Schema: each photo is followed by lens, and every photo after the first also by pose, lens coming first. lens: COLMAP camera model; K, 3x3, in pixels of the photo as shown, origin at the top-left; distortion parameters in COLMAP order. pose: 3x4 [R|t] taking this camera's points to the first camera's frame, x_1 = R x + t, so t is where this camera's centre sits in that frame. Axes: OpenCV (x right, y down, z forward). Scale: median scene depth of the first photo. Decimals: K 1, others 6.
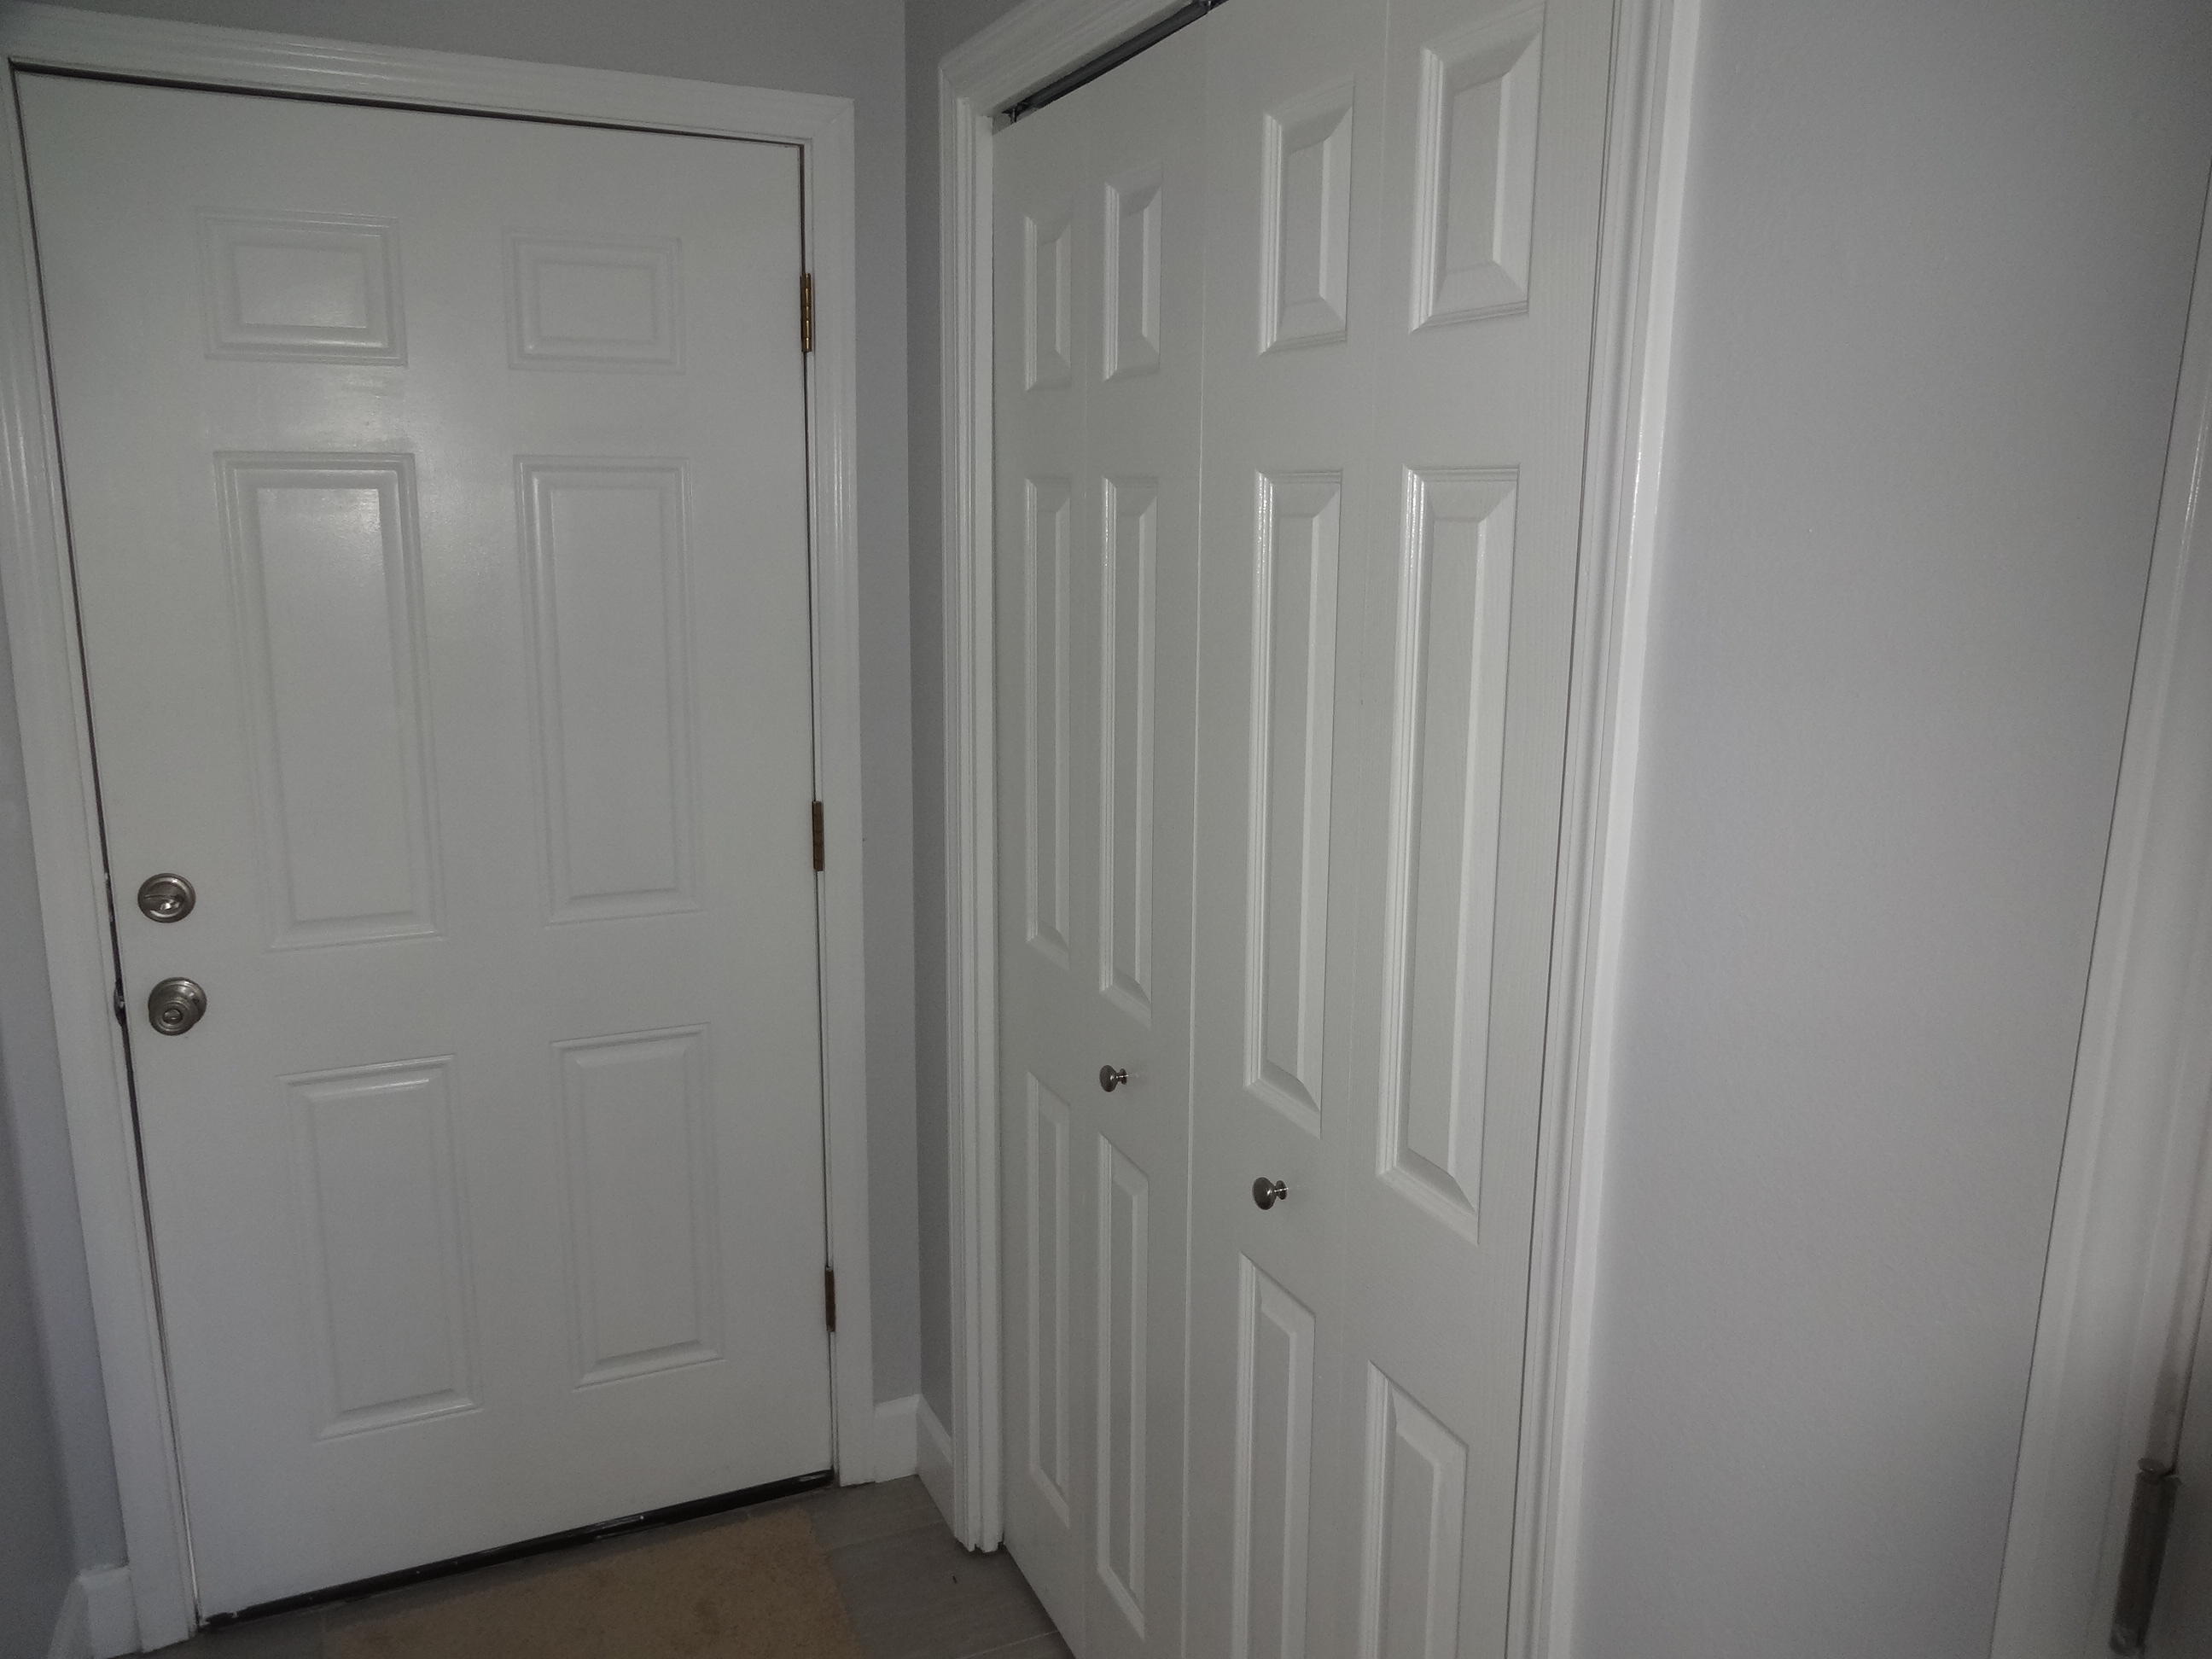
lens RADIAL K [[1614.5, 0, 1106.0], [0, 1614.5, 829.5], [0, 0, 1]] dist [-0.008870, -0.002957]
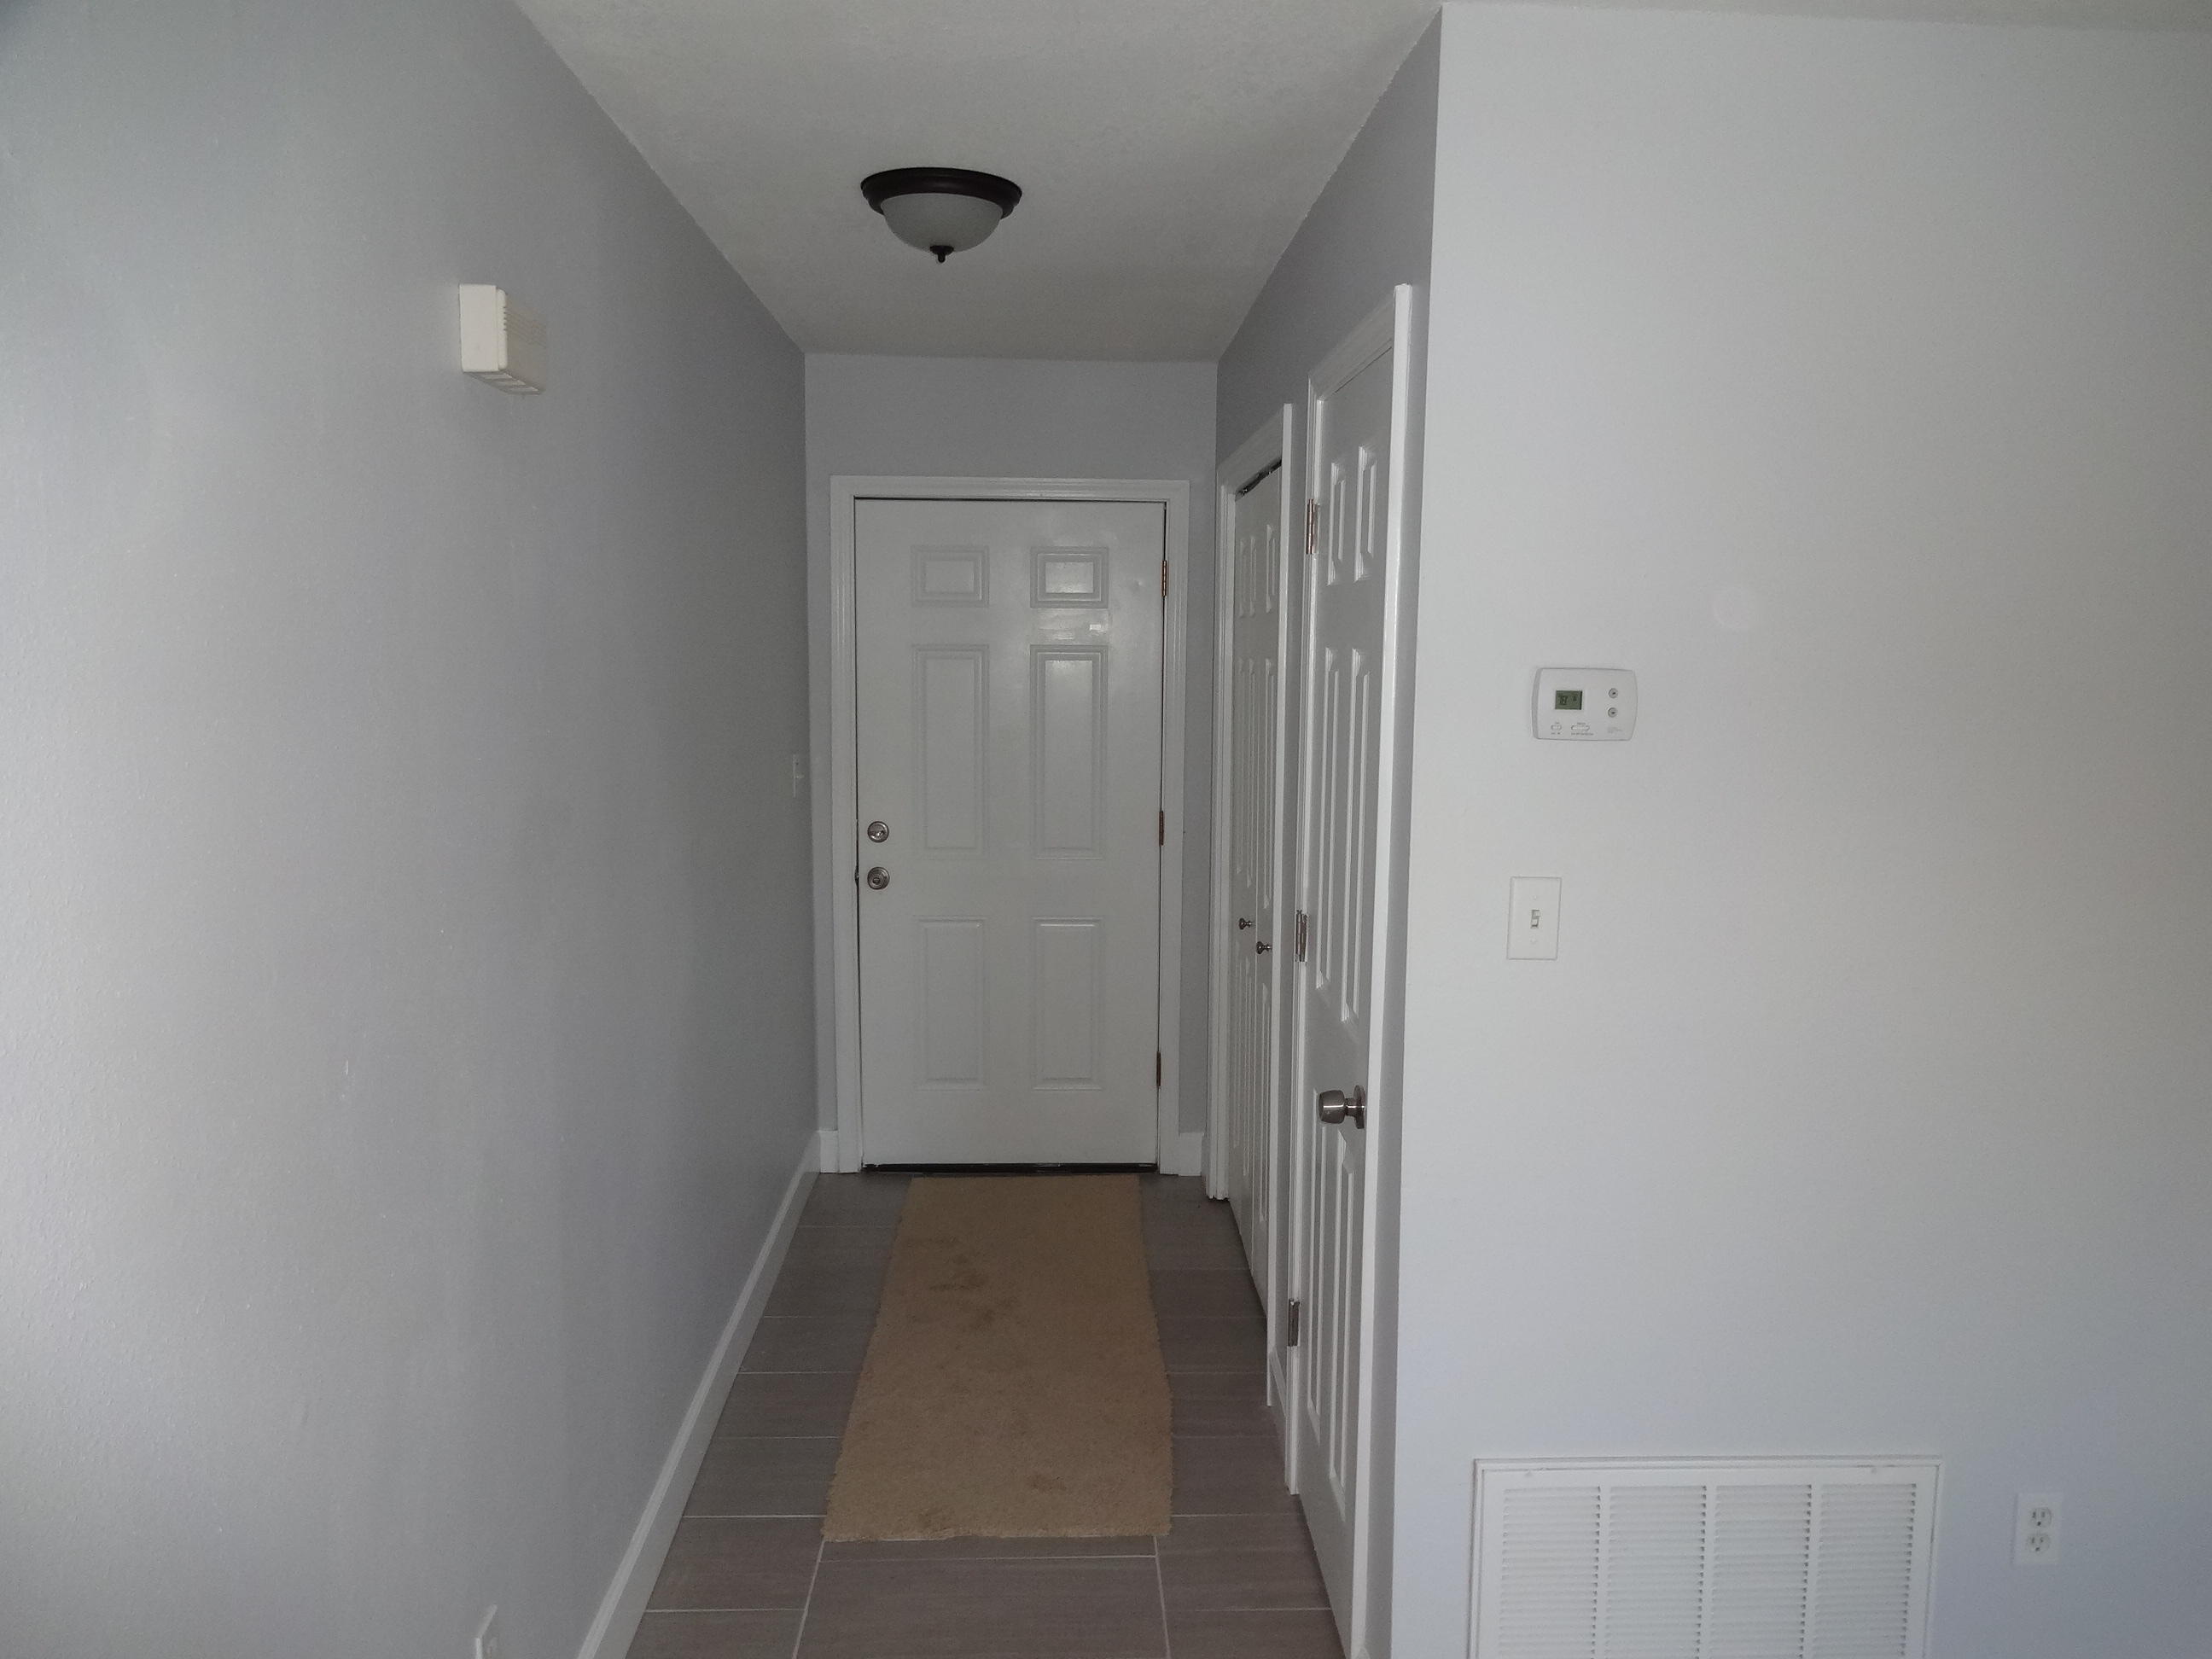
lens RADIAL K [[1614.5, 0, 1106.0], [0, 1614.5, 829.5], [0, 0, 1]] dist [-0.008870, -0.002957]
pose [[0.921698, 0.039946, -0.385846, 0.573207], [-0.073816, 0.994570, -0.073365, 0.170142], [0.380820, 0.096102, 0.919642, -0.944465]]
